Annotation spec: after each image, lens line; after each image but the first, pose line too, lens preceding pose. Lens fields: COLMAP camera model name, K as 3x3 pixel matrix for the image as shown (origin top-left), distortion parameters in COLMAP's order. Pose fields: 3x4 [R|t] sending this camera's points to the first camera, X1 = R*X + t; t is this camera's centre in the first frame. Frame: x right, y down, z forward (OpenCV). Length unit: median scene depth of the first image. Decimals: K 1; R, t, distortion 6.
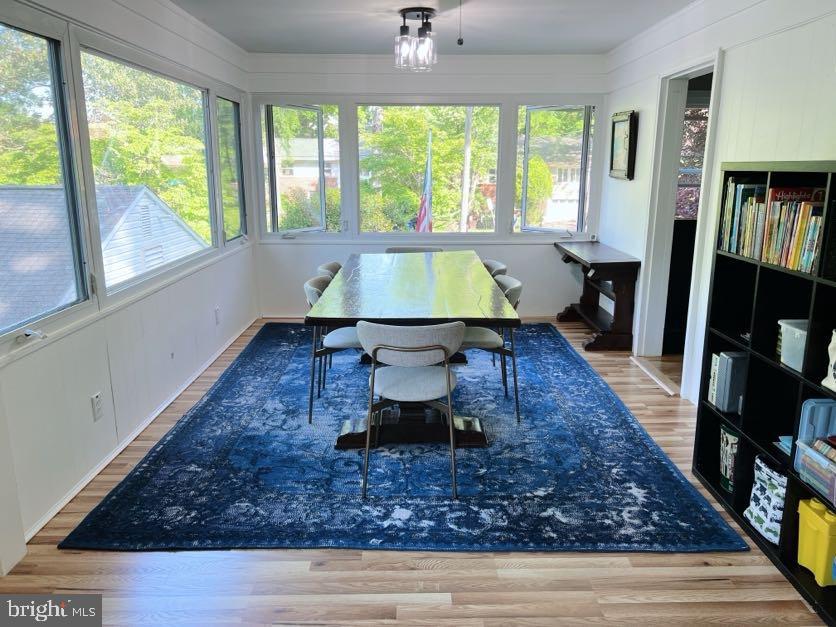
lens RADIAL K [[623.8, 0, 419.7], [0, 623.8, 313.3], [0, 0, 1]] dist [0.057571, -0.048951]
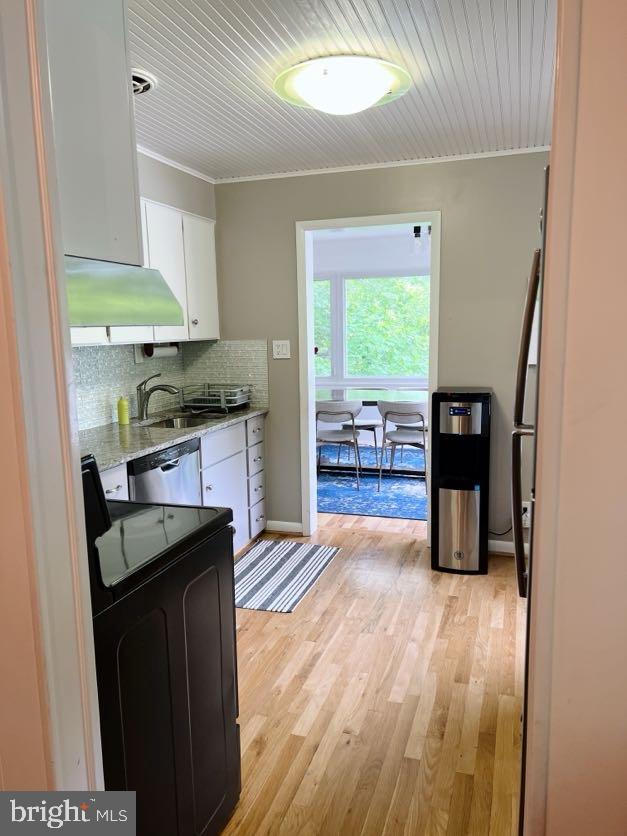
lens RADIAL K [[623.8, 0, 313.2], [0, 623.8, 418.9], [0, 0, 1]] dist [0.057571, -0.048951]
pose [[-0.321807, 0.139092, -0.936533, 1.817595], [-0.208745, 0.954387, 0.213472, -0.364735], [0.923507, 0.264193, -0.278094, 1.610735]]
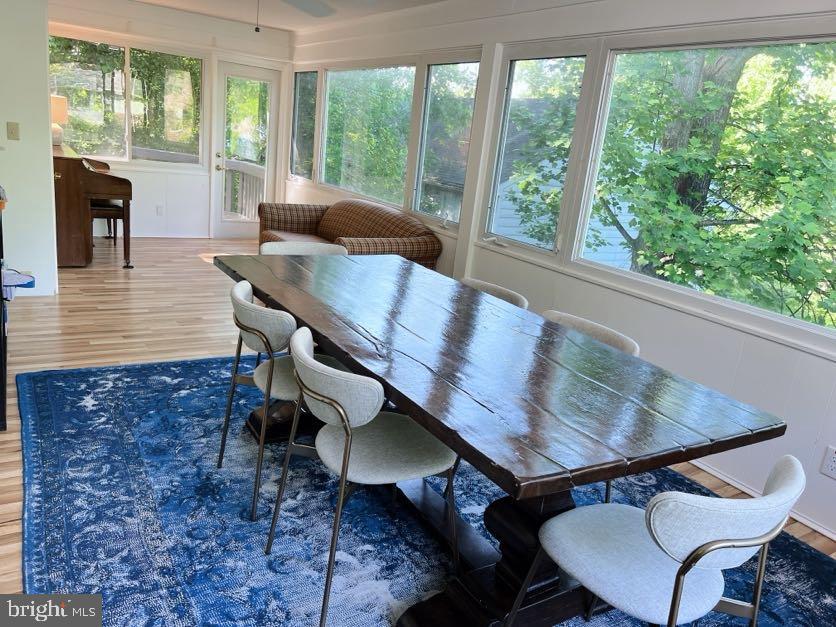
lens RADIAL K [[623.8, 0, 414.7], [0, 623.8, 316.4], [0, 0, 1]] dist [0.057571, -0.048951]
pose [[-0.849560, 0.046718, -0.525419, 0.394831], [-0.232322, 0.861121, 0.452213, -0.412430], [0.473576, 0.506248, -0.720721, 1.790790]]
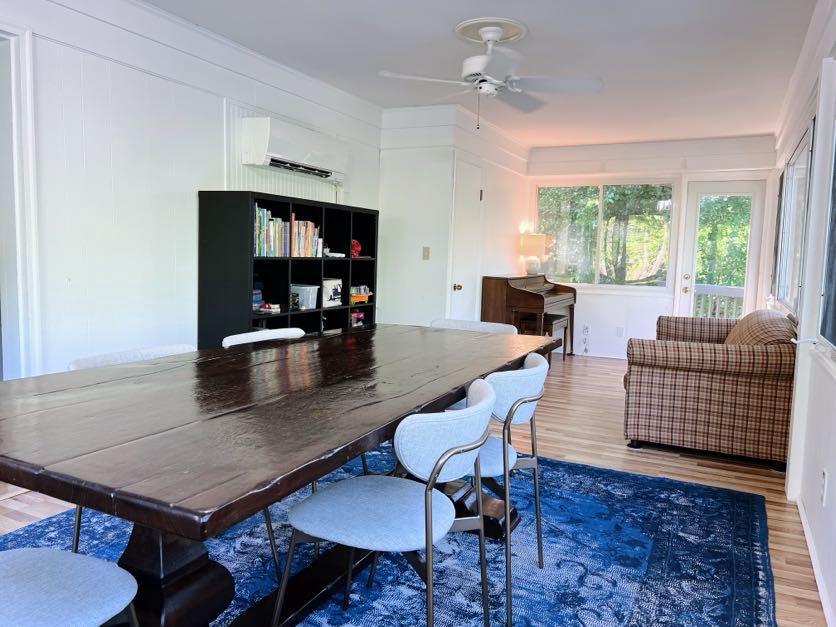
lens RADIAL K [[623.8, 0, 426.5], [0, 623.8, 316.1], [0, 0, 1]] dist [0.057571, -0.048951]
pose [[-0.898111, -0.073483, 0.433587, -0.383808], [0.071590, 0.948360, 0.309013, -0.320319], [-0.433904, 0.308568, -0.846471, 1.761723]]
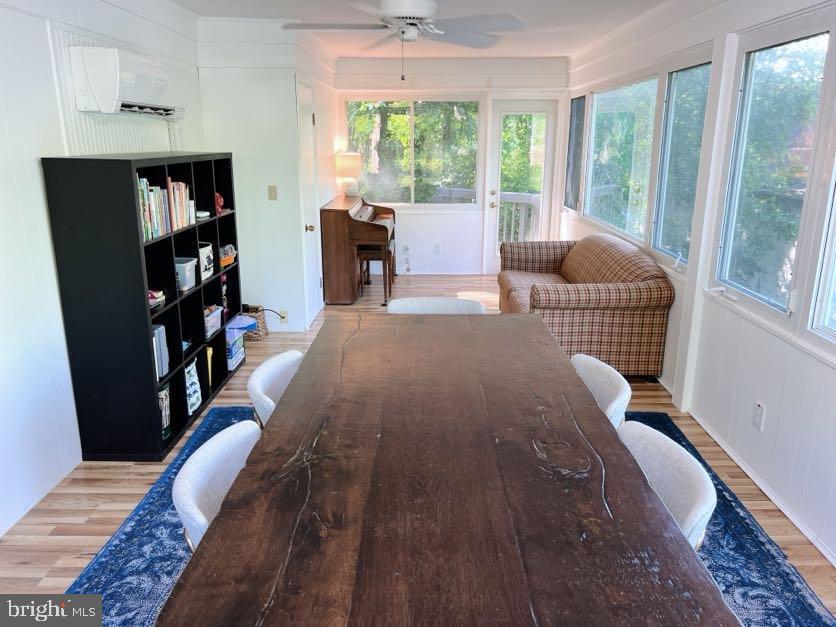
lens RADIAL K [[623.8, 0, 422.6], [0, 623.8, 314.7], [0, 0, 1]] dist [0.057571, -0.048951]
pose [[-0.999916, -0.009464, 0.008910, -0.000250], [-0.003899, 0.872255, 0.489036, -0.448808], [-0.012400, 0.488960, -0.872218, 1.730760]]
